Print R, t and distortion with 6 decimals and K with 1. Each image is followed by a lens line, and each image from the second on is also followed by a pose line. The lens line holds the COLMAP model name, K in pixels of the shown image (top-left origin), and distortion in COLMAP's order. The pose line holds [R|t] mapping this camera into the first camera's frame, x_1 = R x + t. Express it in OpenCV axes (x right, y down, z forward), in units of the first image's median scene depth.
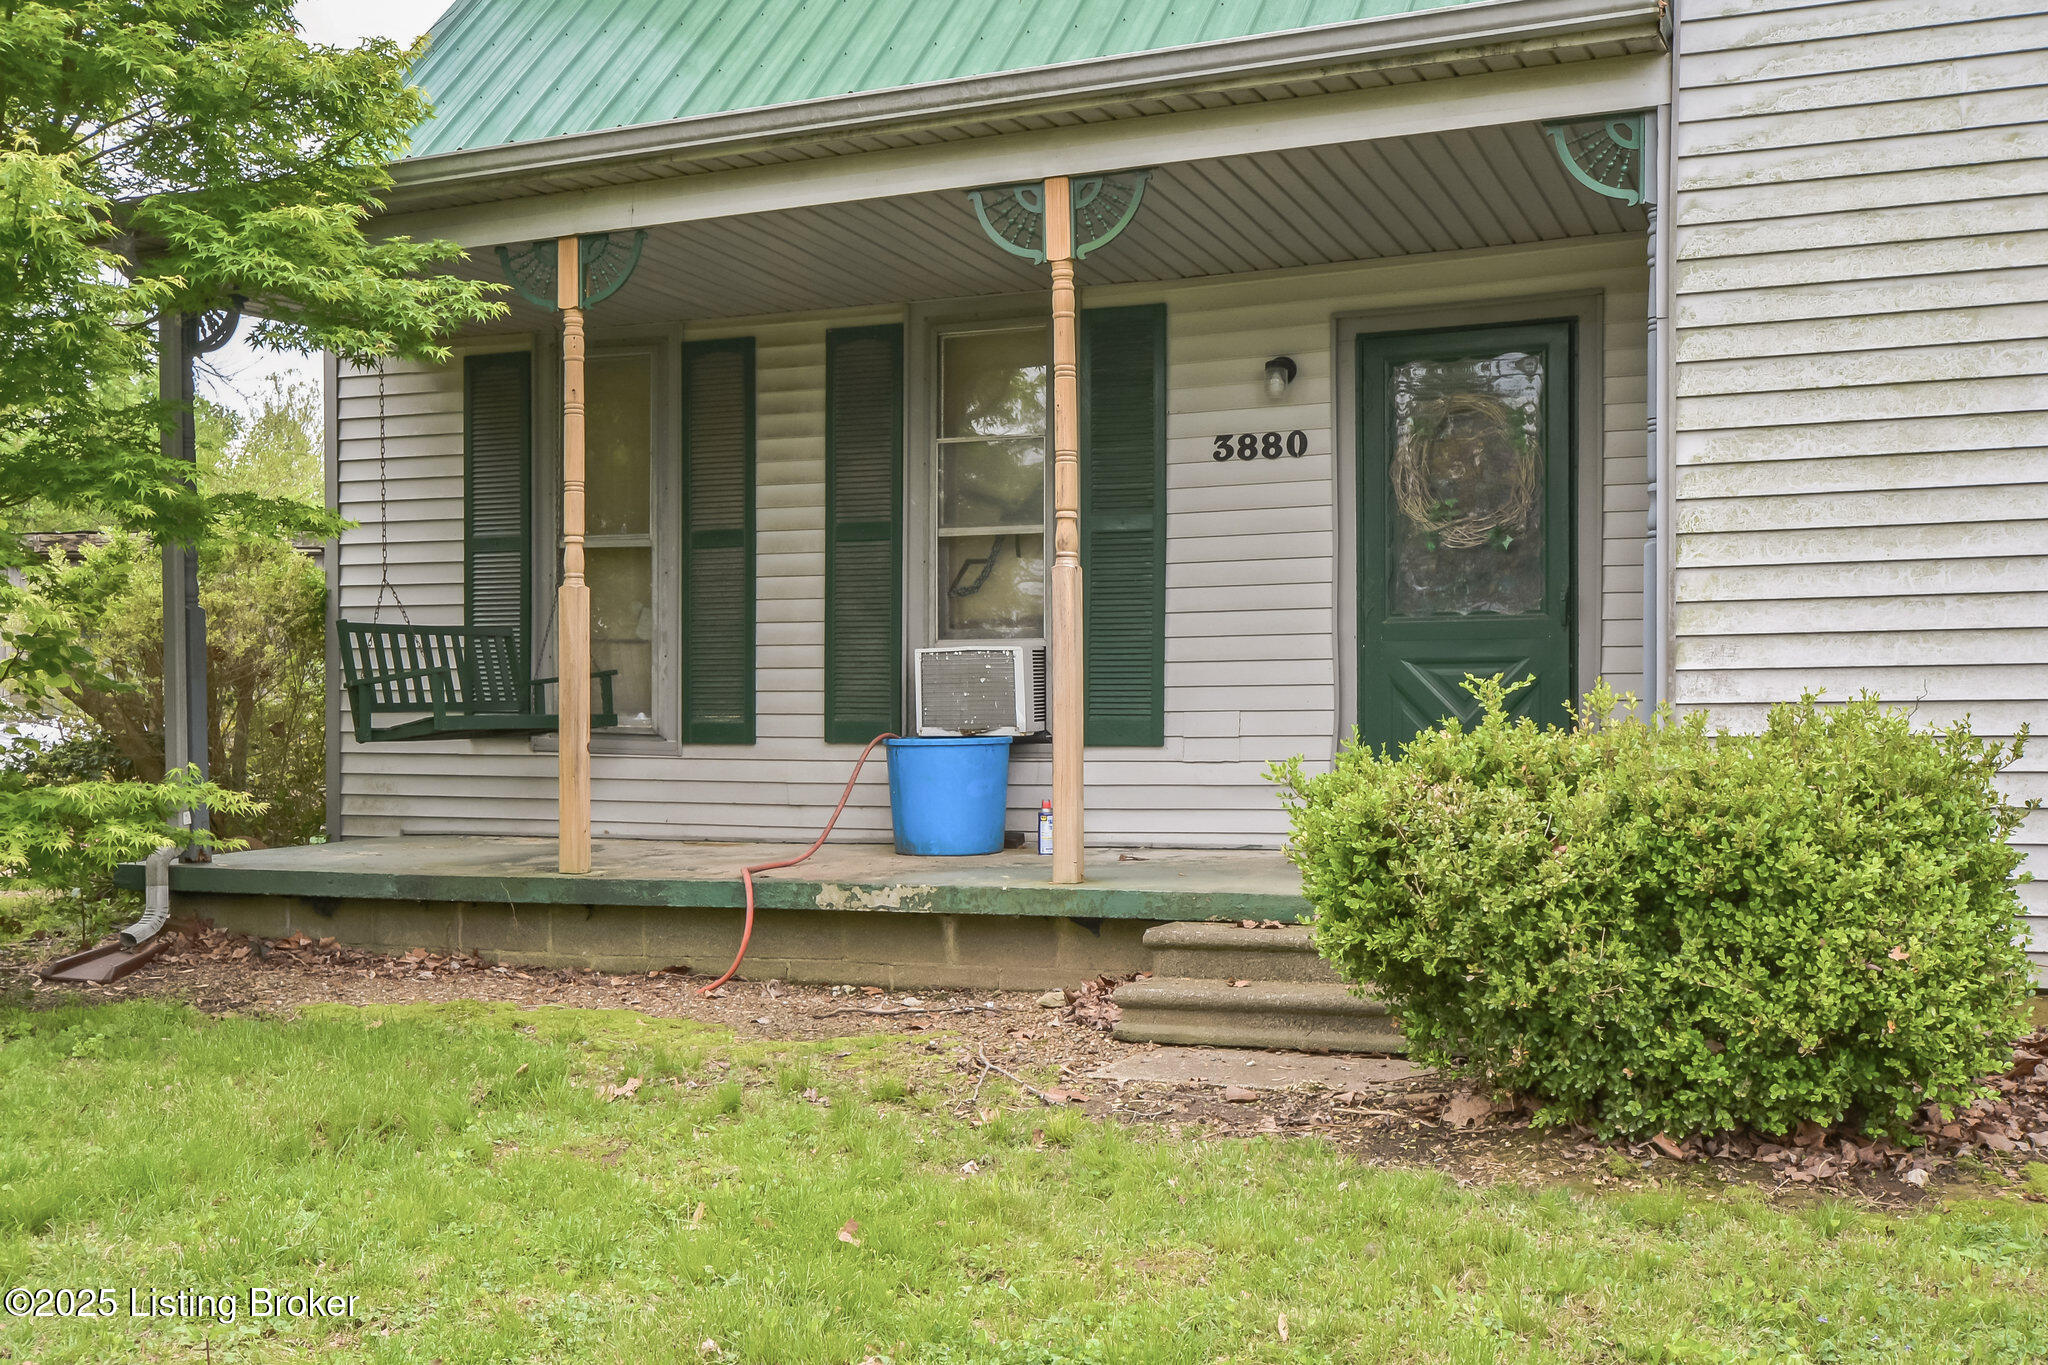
lens RADIAL K [[2014.6, 0, 1026.4], [0, 2014.6, 683.0], [0, 0, 1]] dist [0.004956, 0.000000]
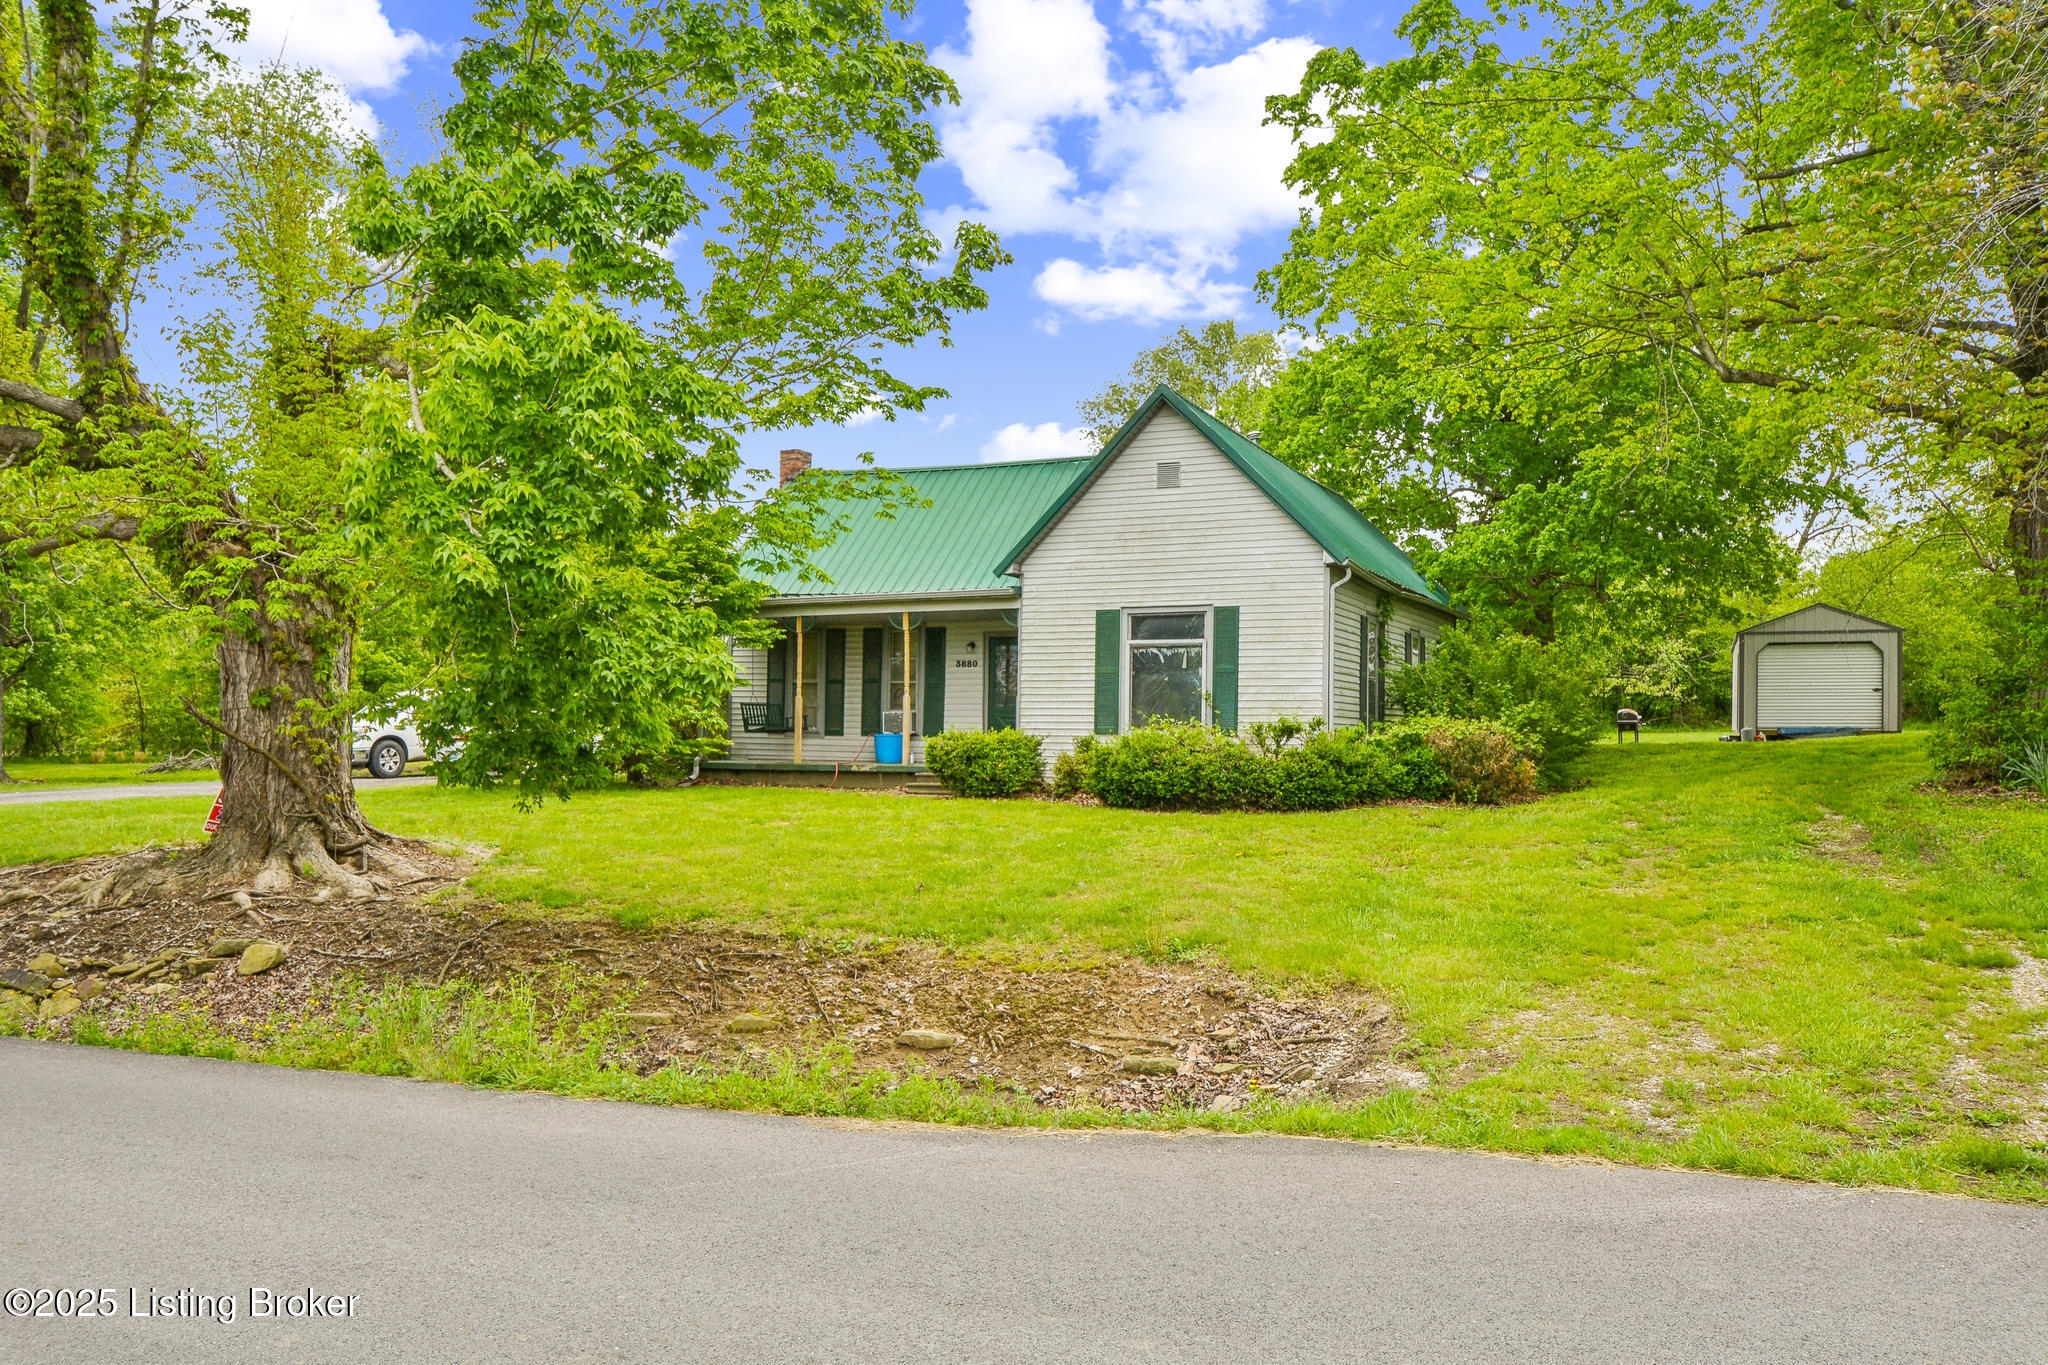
lens RADIAL K [[1093.0, 0, 1019.6], [0, 1093.0, 688.5], [0, 0, 1]] dist [-0.001233, -0.000003]
pose [[0.999864, 0.015838, -0.004696, 0.239047], [-0.015942, 0.999604, -0.023177, -0.018543], [0.004327, 0.023249, 0.999720, -1.238766]]
